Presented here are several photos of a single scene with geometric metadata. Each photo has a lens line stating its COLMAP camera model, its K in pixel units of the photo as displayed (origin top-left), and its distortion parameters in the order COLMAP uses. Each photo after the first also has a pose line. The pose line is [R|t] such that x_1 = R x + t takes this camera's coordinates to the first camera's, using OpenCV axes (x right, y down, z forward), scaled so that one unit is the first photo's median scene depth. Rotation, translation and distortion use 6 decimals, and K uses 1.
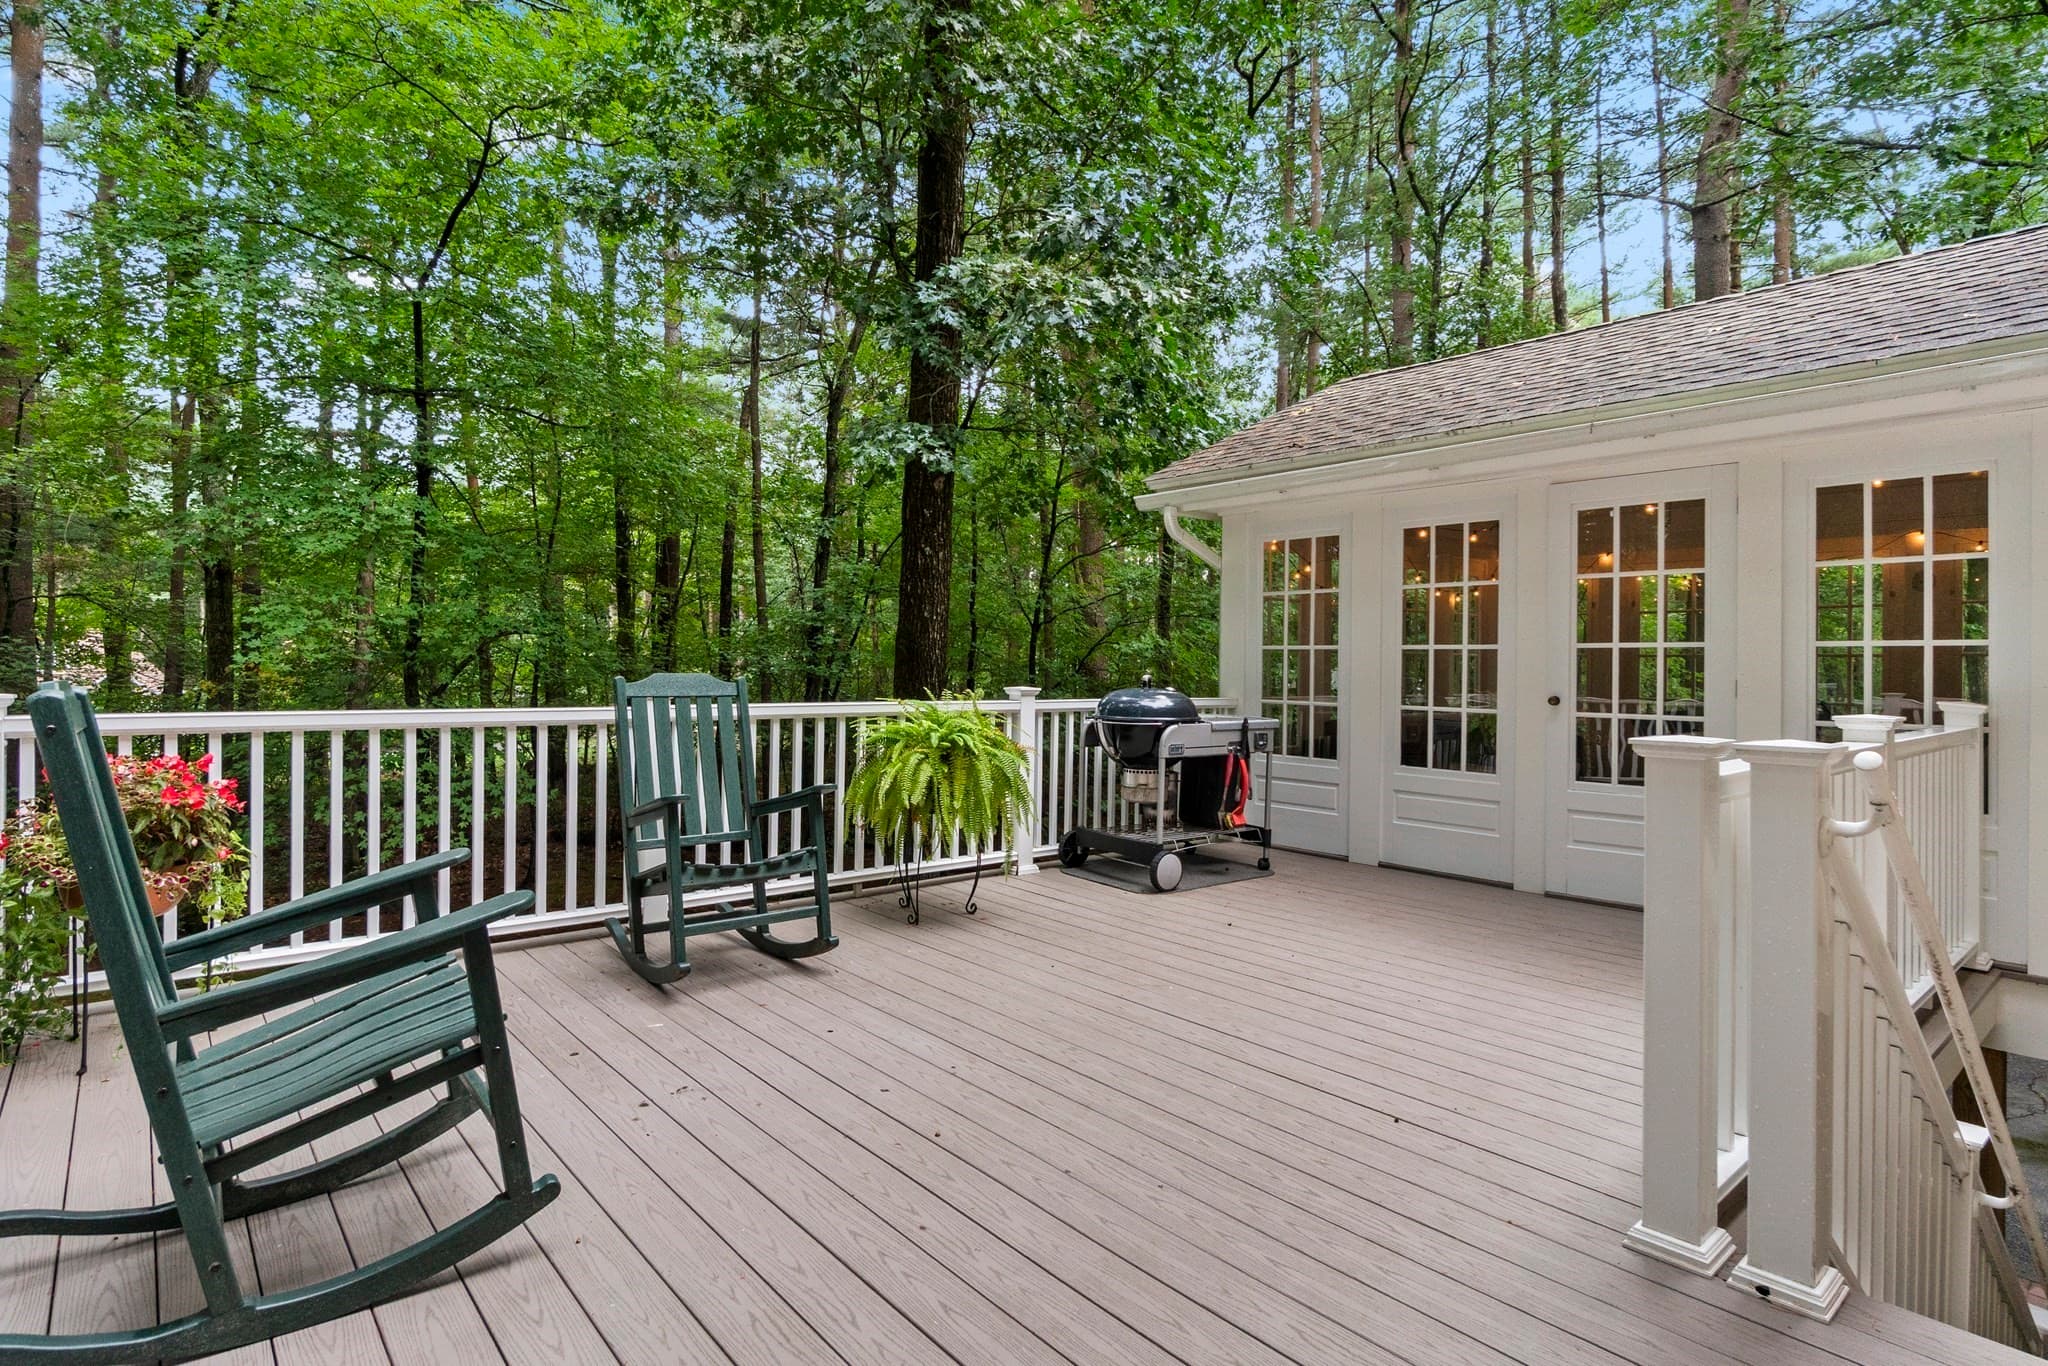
lens RADIAL K [[1071.3, 0, 976.7], [0, 1071.3, 655.5], [0, 0, 1]] dist [-0.002191, -0.000348]
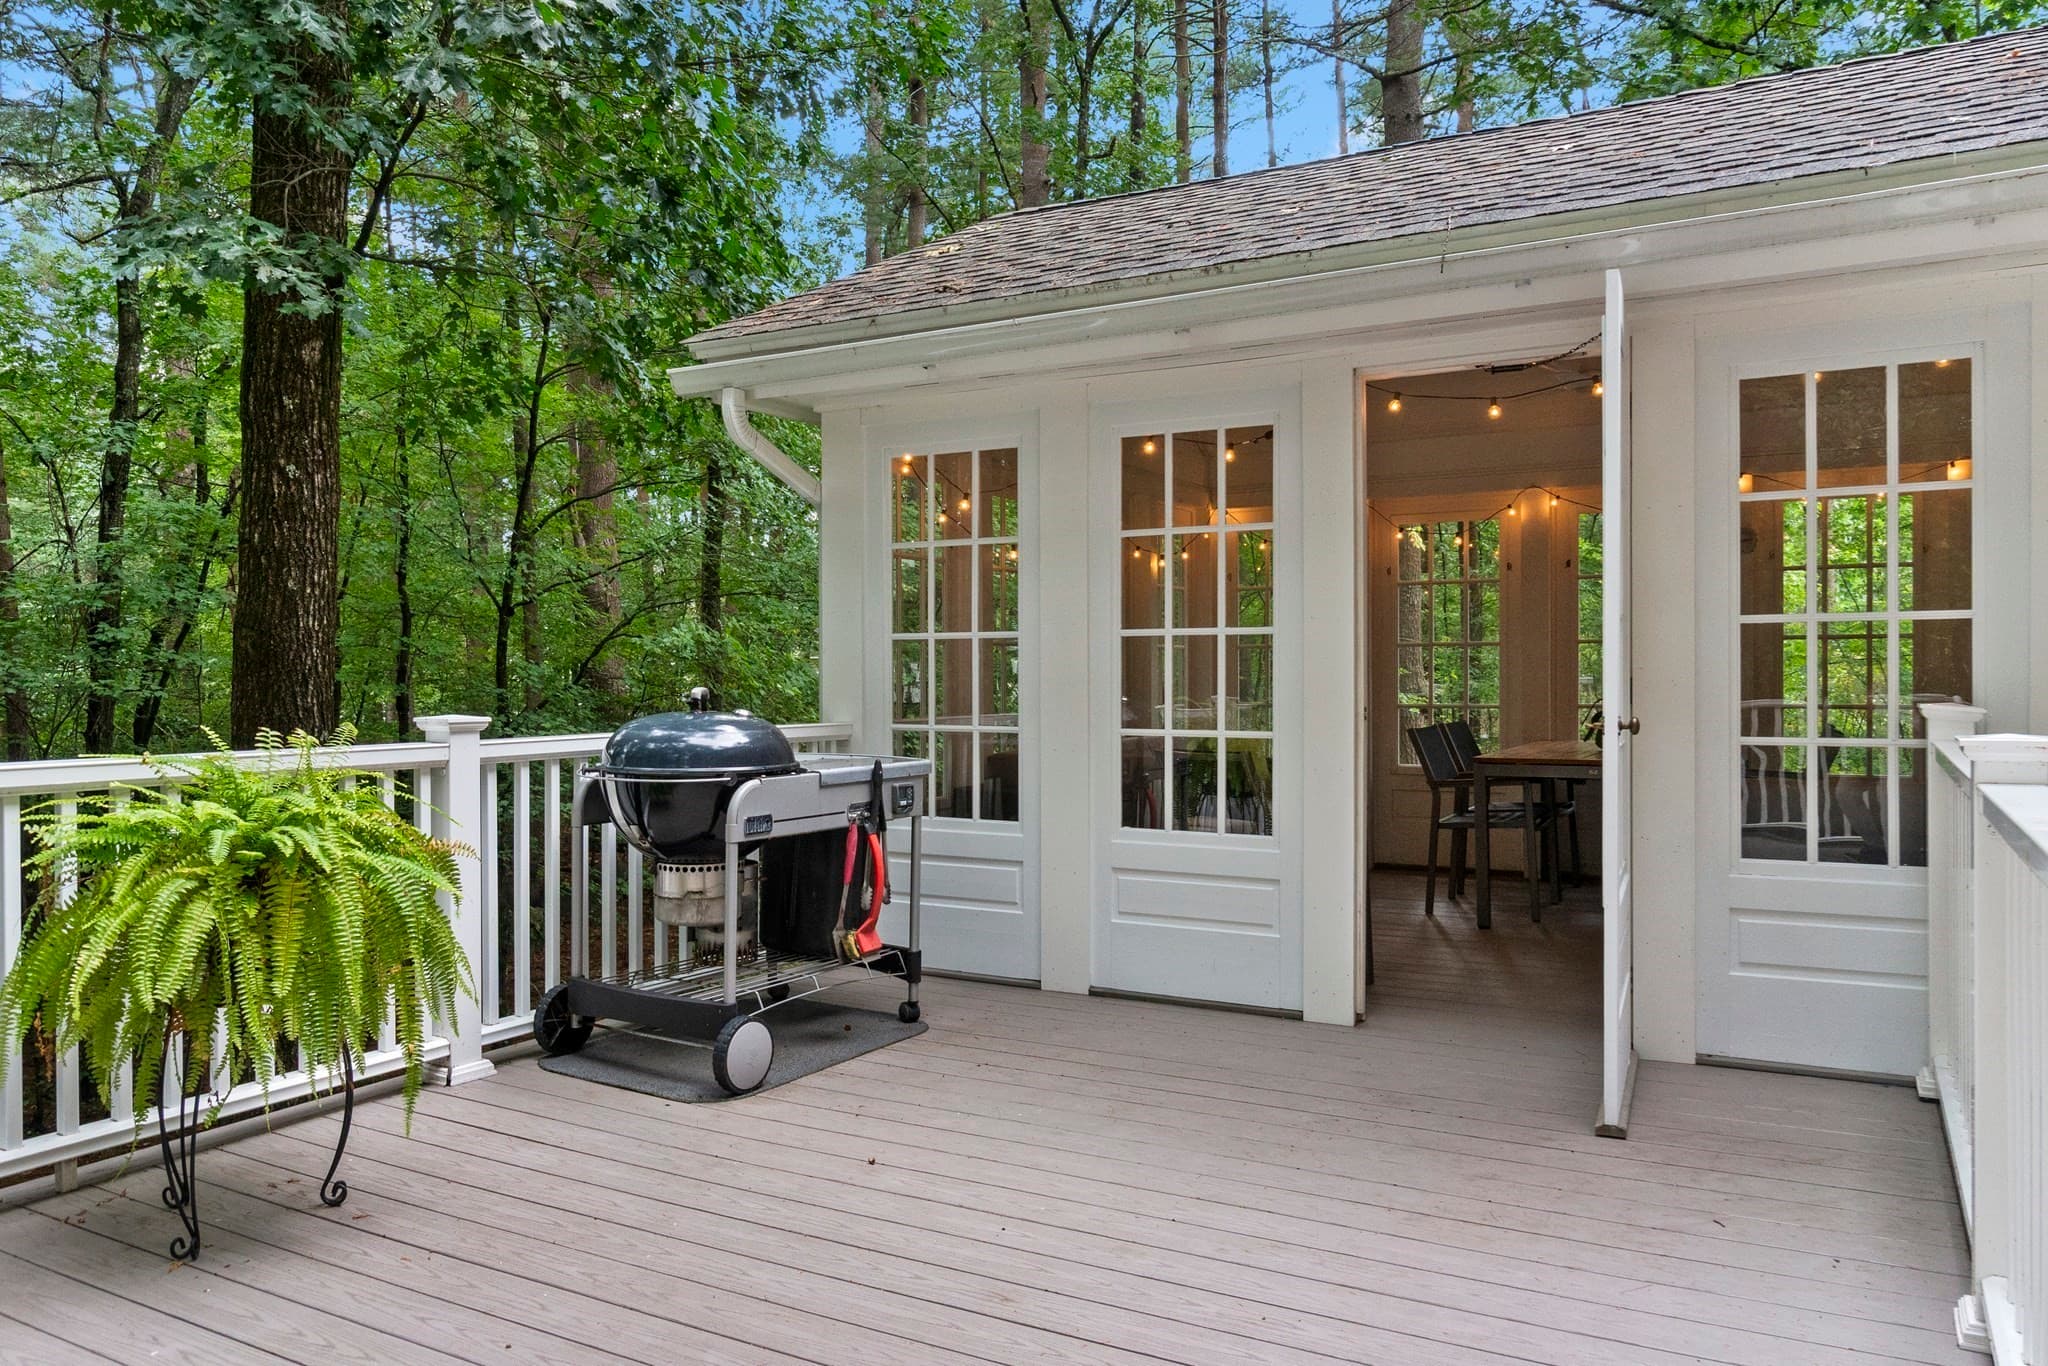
lens RADIAL K [[1450.8, 0, 1024.0], [0, 1450.8, 683.0], [0, 0, 1]] dist [-0.007787, -0.002257]
pose [[0.925023, -0.019105, 0.379429, 0.033511], [0.012024, 0.999707, 0.021024, 0.002711], [-0.379720, -0.014885, 0.924982, 0.263525]]
